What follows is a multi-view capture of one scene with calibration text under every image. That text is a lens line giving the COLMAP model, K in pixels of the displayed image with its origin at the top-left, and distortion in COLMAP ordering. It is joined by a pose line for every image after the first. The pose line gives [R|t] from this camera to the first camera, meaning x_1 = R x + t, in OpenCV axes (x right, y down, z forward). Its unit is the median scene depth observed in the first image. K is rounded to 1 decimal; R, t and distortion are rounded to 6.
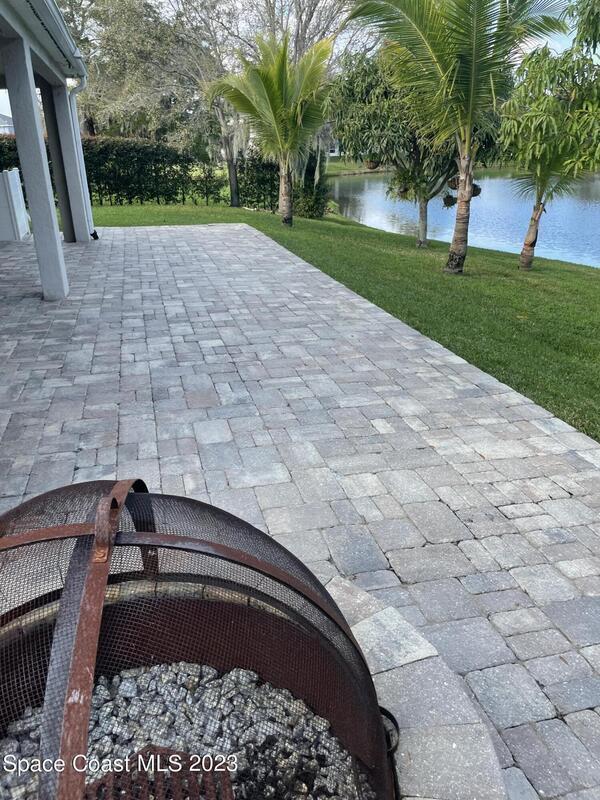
lens RADIAL K [[614.0, 0, 300.8], [0, 614.0, 399.1], [0, 0, 1]] dist [0.059297, -0.047573]
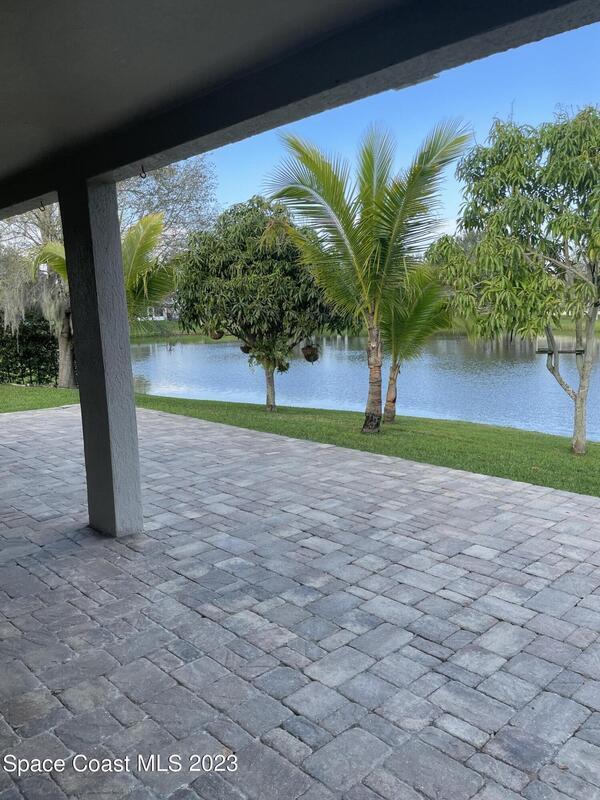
lens RADIAL K [[614.0, 0, 299.4], [0, 614.0, 403.7], [0, 0, 1]] dist [0.059297, -0.047573]
pose [[0.856028, -0.079929, 0.510713, -0.708830], [0.201878, 0.961209, -0.187943, -0.165193], [-0.475880, 0.263986, 0.838957, 0.384597]]
